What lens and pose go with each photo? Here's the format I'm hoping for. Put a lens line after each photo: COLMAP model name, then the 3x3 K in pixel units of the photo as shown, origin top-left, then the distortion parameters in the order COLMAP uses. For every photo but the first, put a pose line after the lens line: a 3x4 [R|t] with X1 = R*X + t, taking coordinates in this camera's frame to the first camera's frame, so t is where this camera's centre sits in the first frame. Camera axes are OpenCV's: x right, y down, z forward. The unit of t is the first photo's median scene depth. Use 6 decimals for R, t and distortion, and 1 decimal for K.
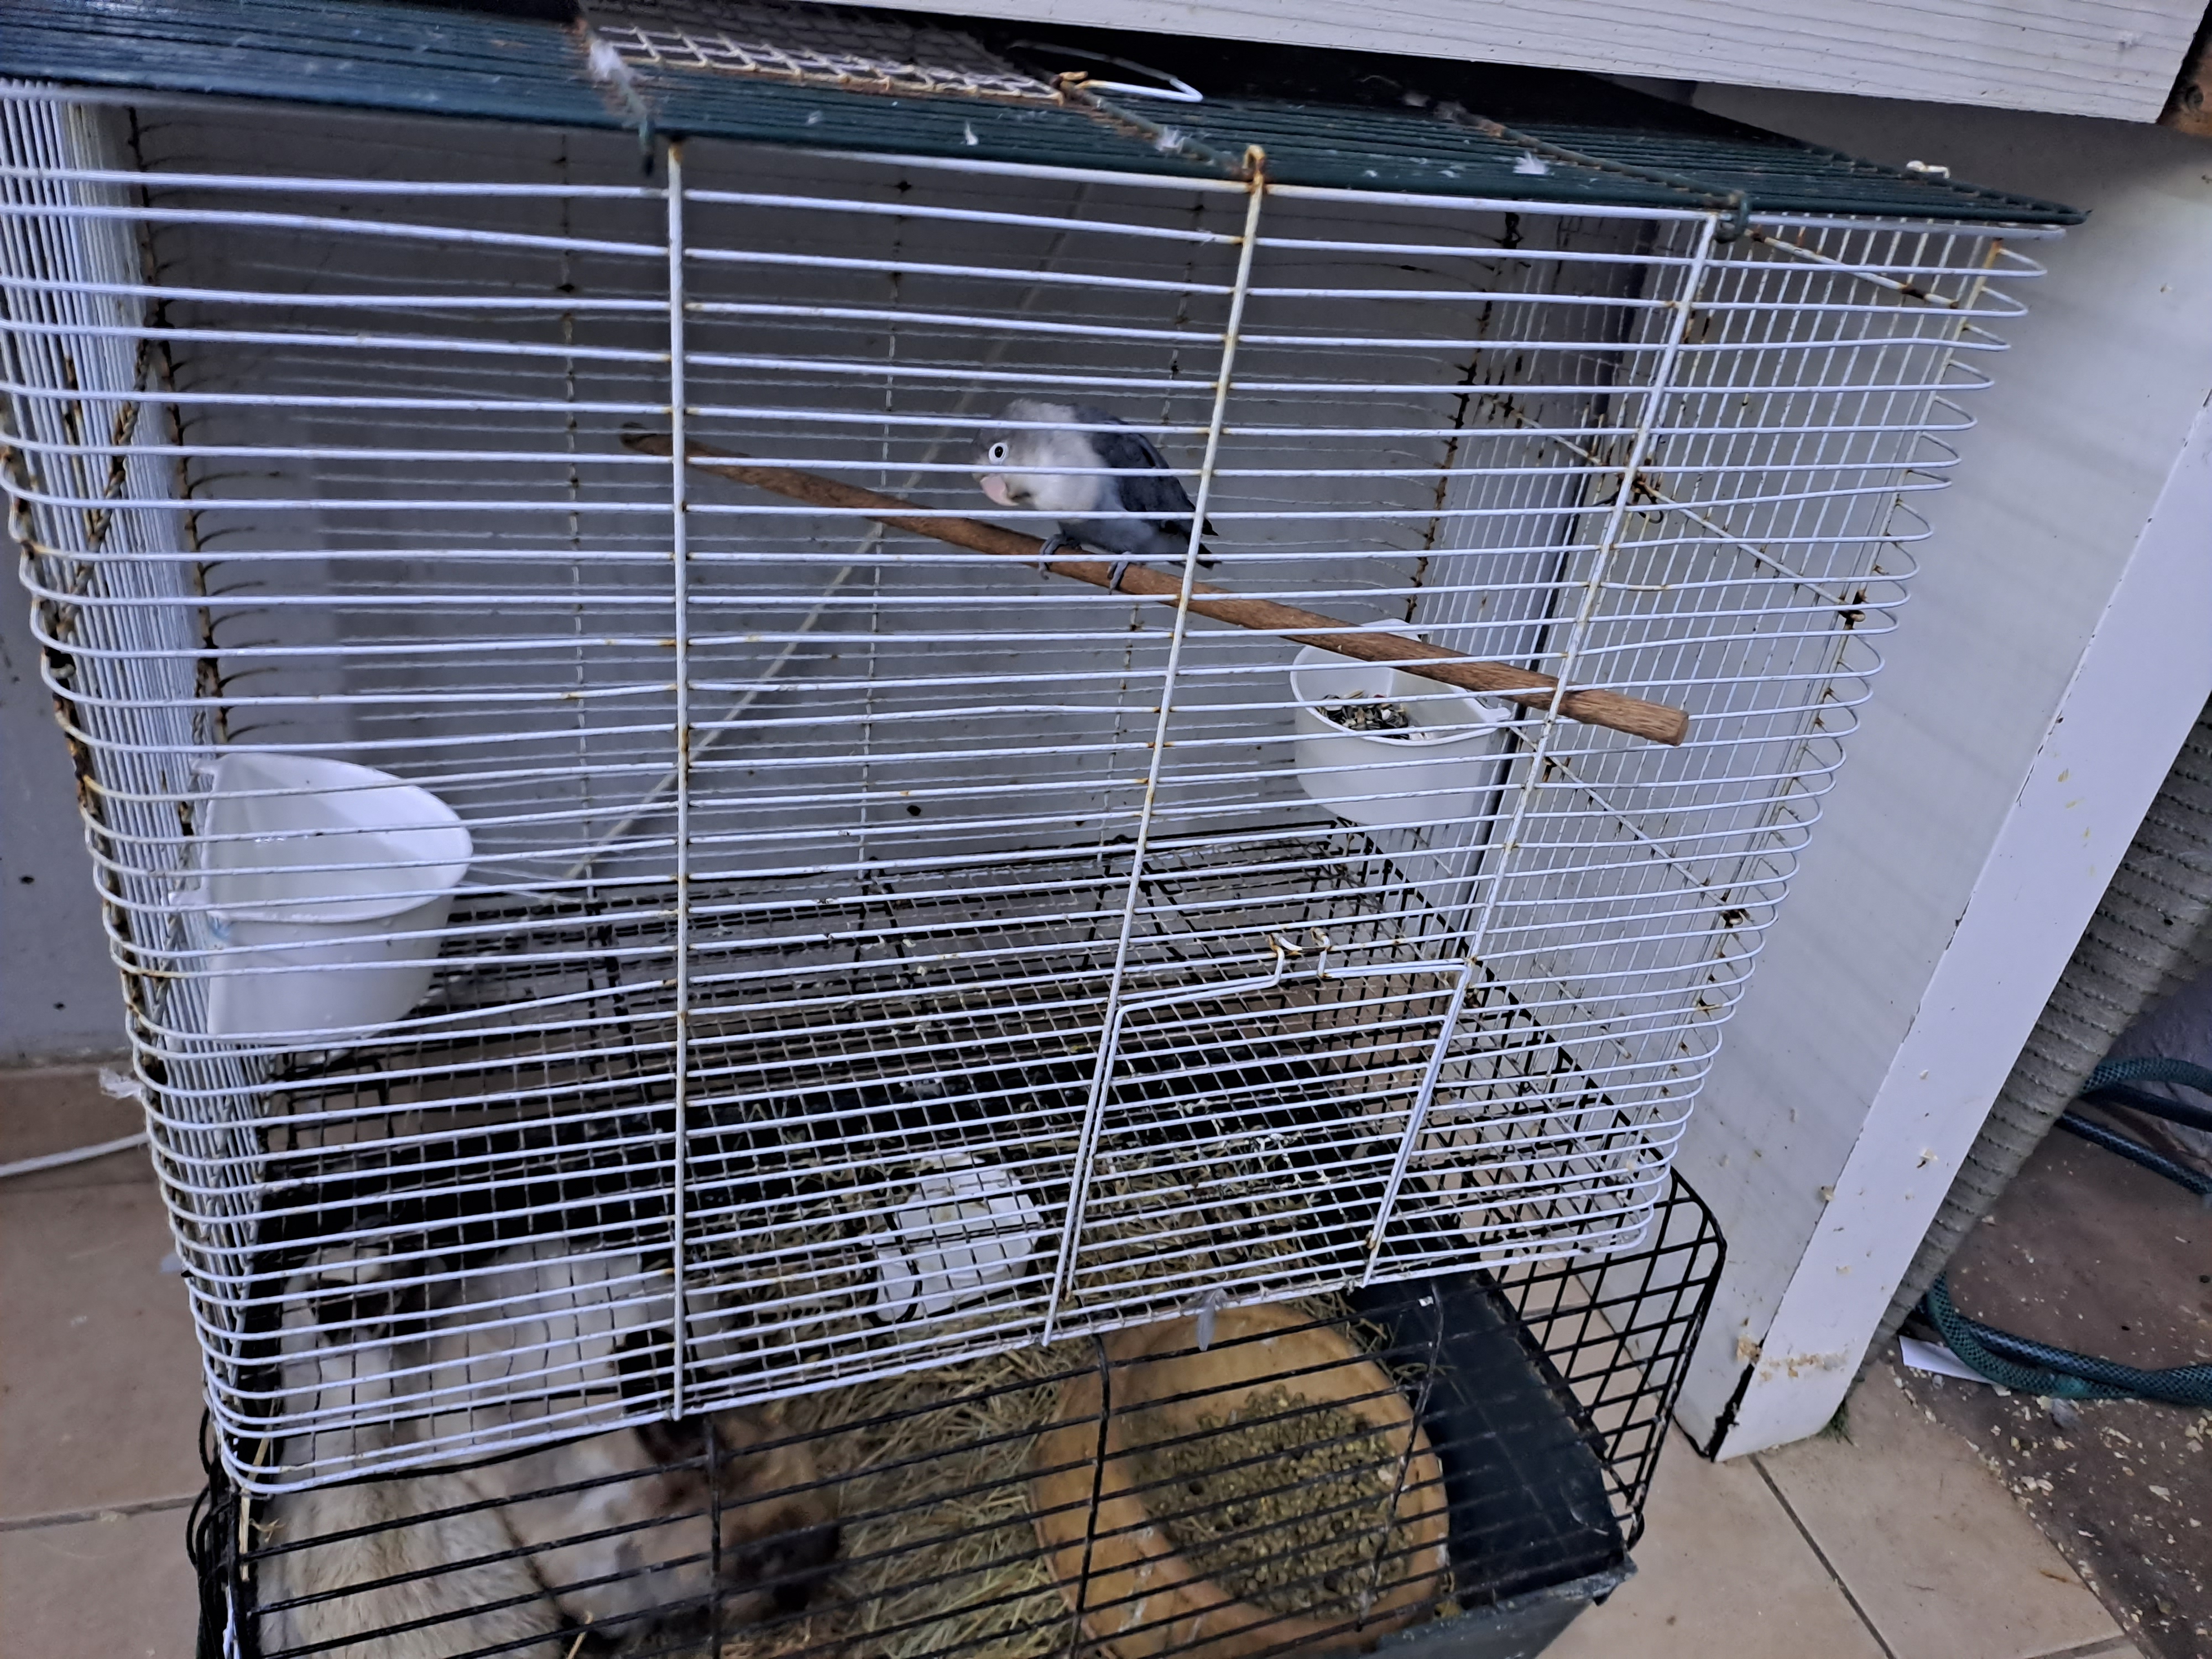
lens RADIAL K [[1638.3, 0, 1102.9], [0, 1638.3, 828.8], [0, 0, 1]] dist [0.025486, -0.012452]
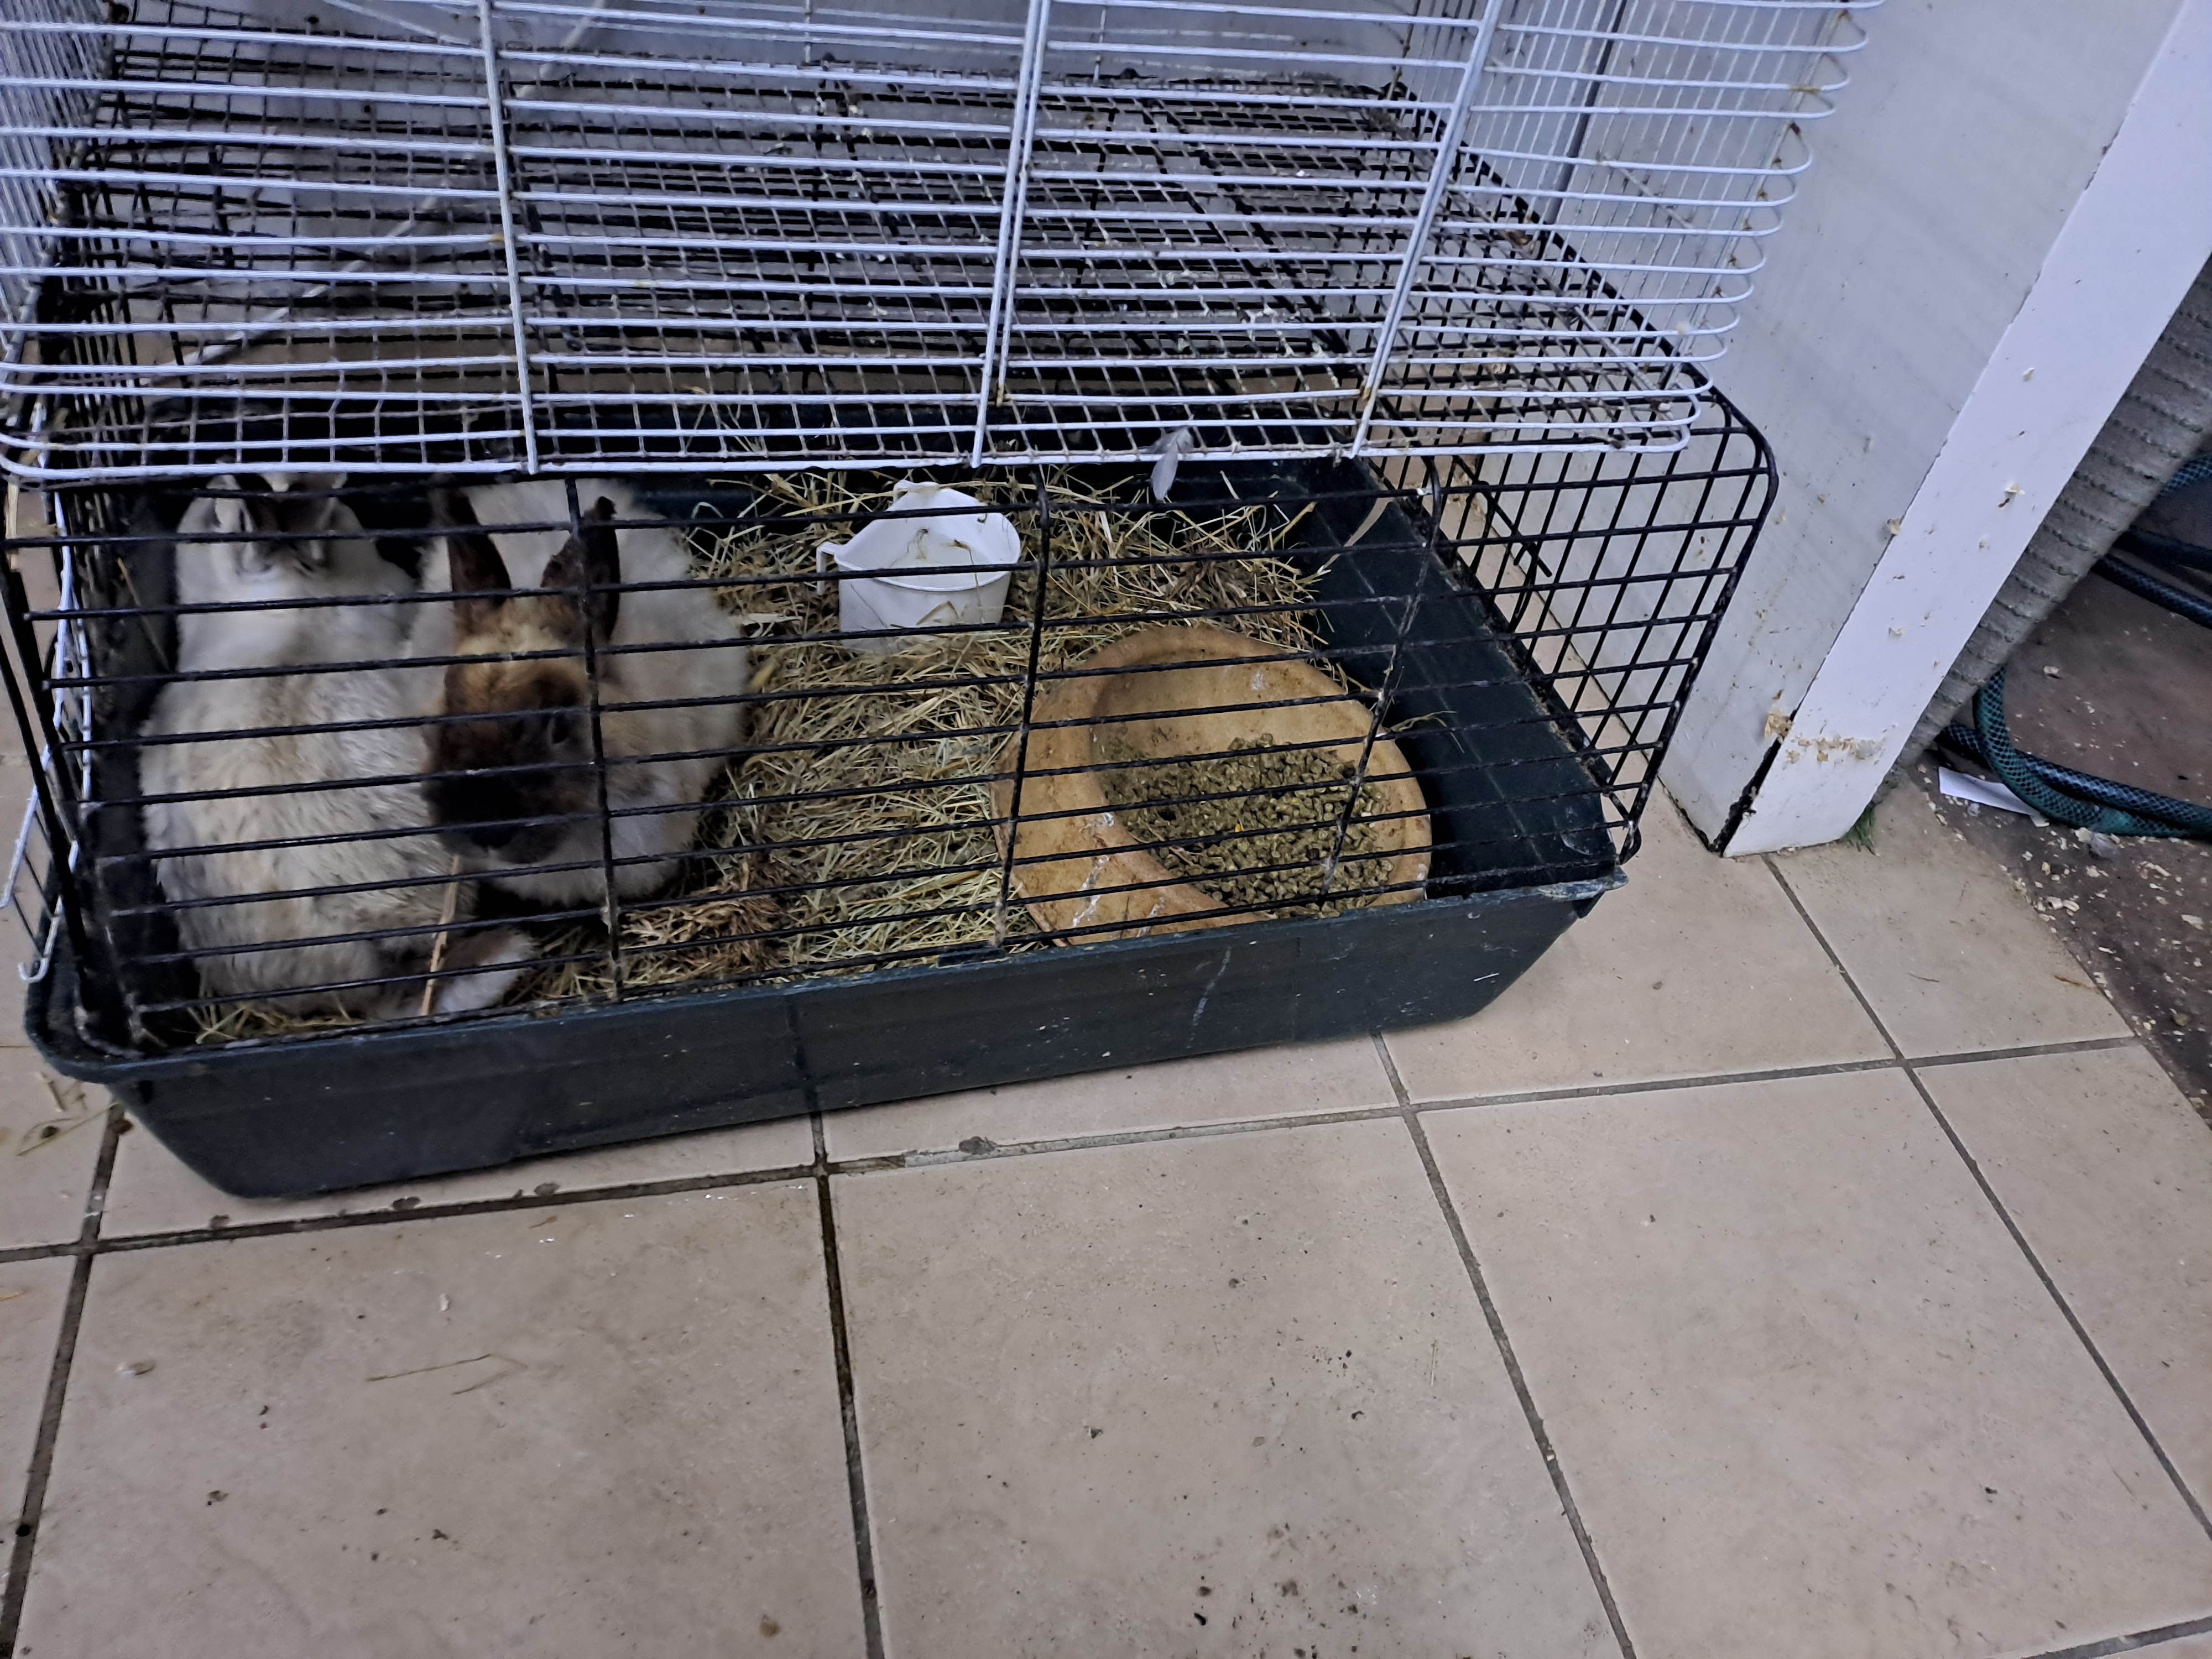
lens RADIAL K [[1638.3, 0, 1105.6], [0, 1638.3, 834.7], [0, 0, 1]] dist [0.025486, -0.012452]
pose [[0.998469, 0.050385, -0.022823, 0.038782], [-0.044439, 0.976390, 0.211394, 0.192610], [0.032936, -0.210056, 0.977134, 0.070396]]
